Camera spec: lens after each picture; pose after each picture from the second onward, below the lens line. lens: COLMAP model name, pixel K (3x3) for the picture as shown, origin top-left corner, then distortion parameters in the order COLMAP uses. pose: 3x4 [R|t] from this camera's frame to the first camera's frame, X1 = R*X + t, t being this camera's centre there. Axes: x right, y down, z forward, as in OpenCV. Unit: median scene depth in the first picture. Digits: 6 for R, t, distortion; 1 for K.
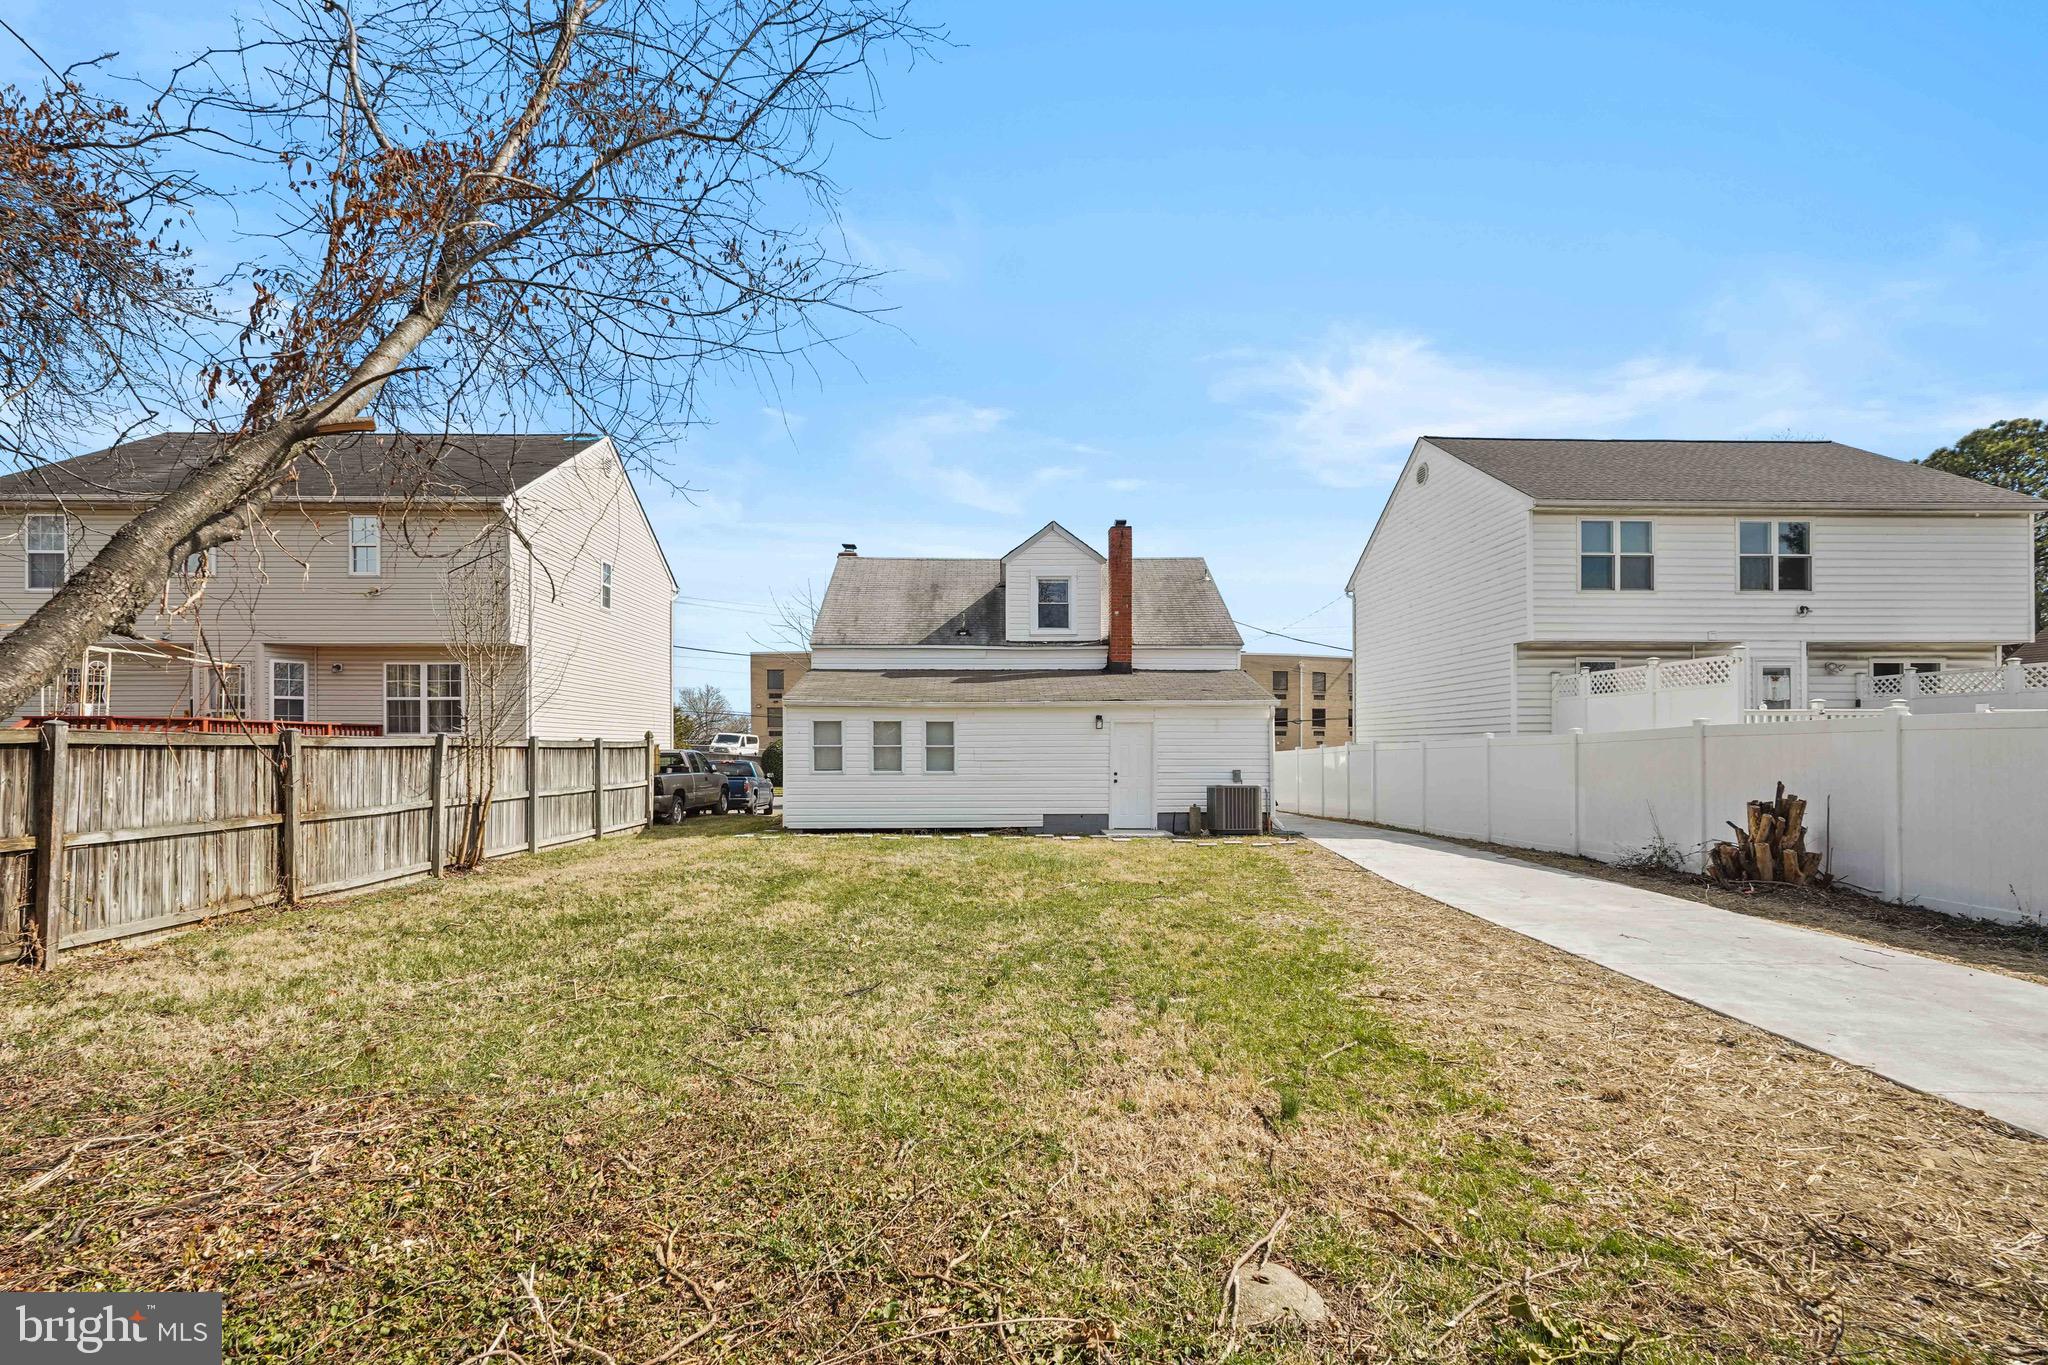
lens RADIAL K [[918.0, 0, 1030.3], [0, 918.0, 726.1], [0, 0, 1]] dist [-0.003965, 0.000448]
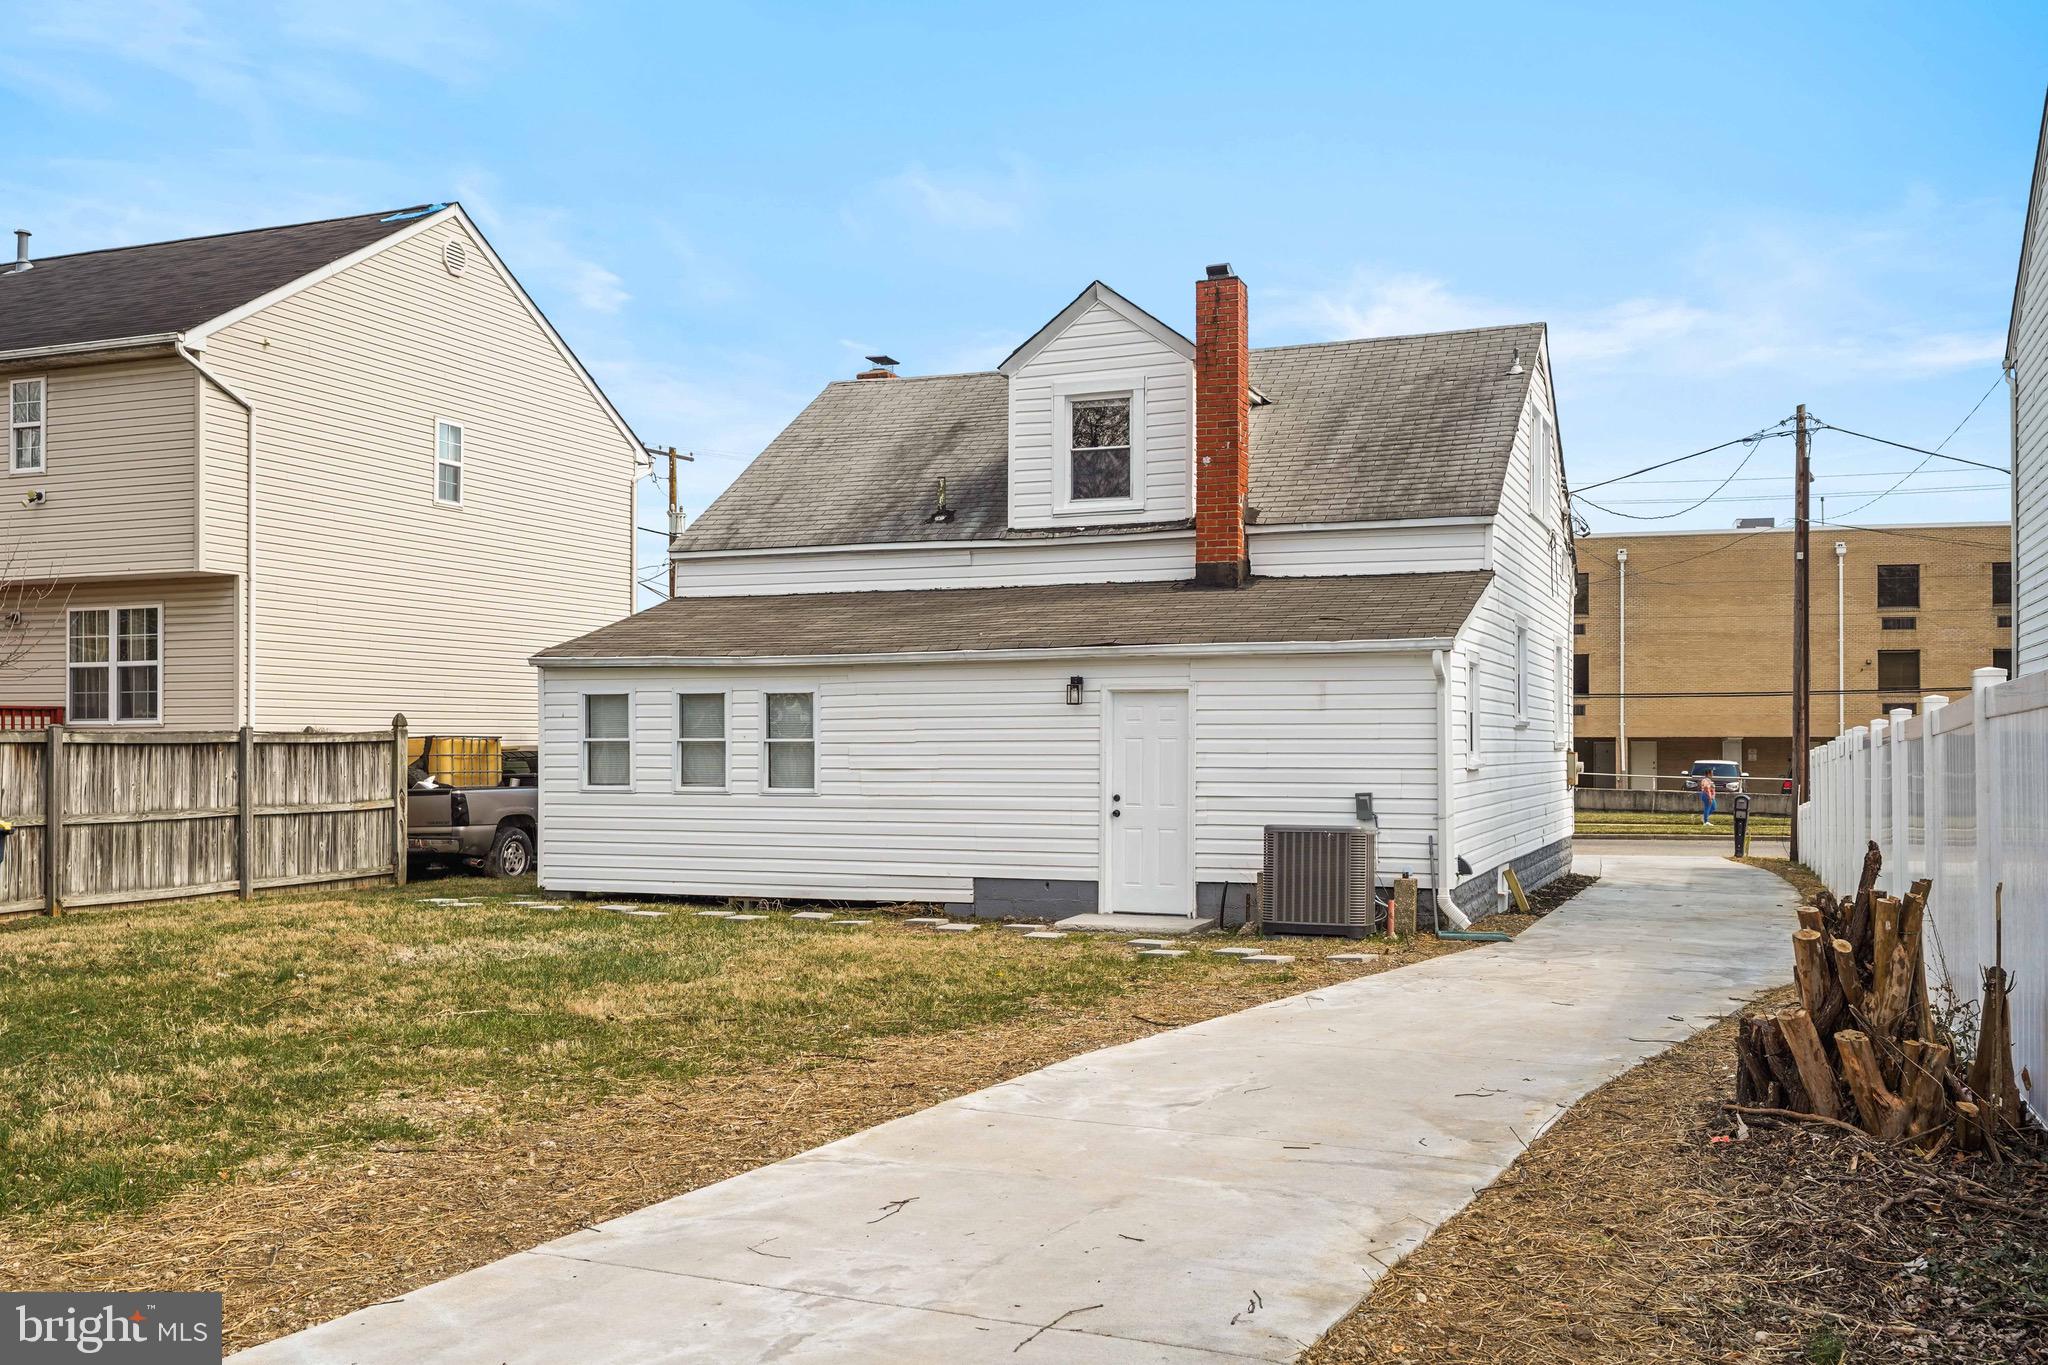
lens RADIAL K [[1812.6, 0, 1019.5], [0, 1812.6, 689.5], [0, 0, 1]] dist [0.015826, -0.009348]
pose [[0.919771, -0.010937, -0.392304, 0.414661], [0.009298, 0.999938, -0.006078, 0.000492], [0.392346, 0.001943, 0.919816, 0.106856]]
